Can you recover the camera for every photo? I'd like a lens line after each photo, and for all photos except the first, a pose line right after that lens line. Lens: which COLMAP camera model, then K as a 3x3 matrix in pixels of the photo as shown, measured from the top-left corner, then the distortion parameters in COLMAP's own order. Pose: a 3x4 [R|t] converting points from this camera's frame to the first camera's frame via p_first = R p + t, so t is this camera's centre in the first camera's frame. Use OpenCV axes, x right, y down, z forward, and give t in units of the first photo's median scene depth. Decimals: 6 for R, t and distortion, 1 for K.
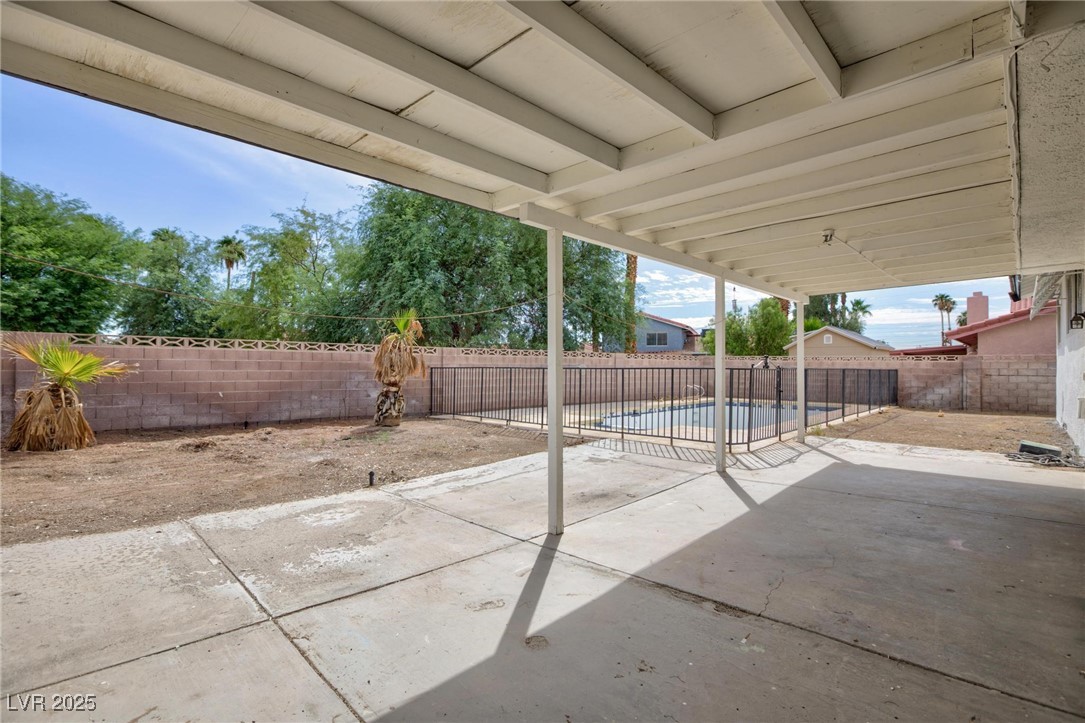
lens RADIAL K [[497.7, 0, 542.5], [0, 497.7, 361.5], [0, 0, 1]] dist [-0.021421, -0.000263]
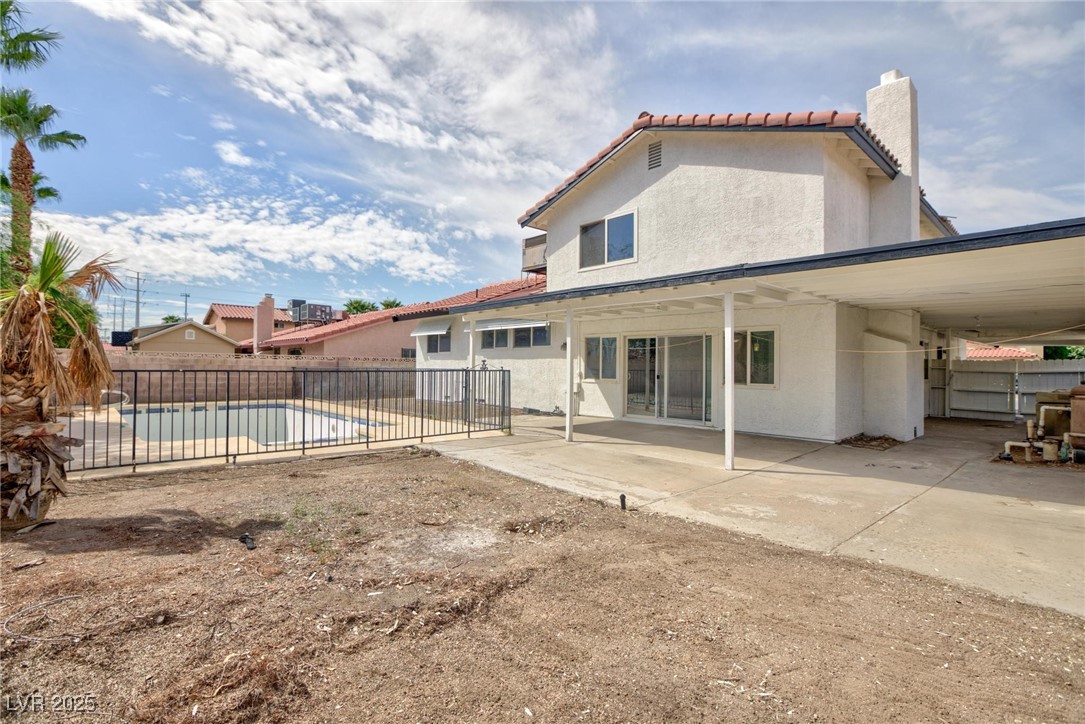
lens RADIAL K [[497.7, 0, 542.5], [0, 497.7, 362.0], [0, 0, 1]] dist [-0.021421, -0.000263]
pose [[0.075270, 0.012857, 0.997080, -0.878437], [-0.024363, 0.999642, -0.011051, 0.002181], [-0.996865, -0.023460, 0.075557, 0.771670]]
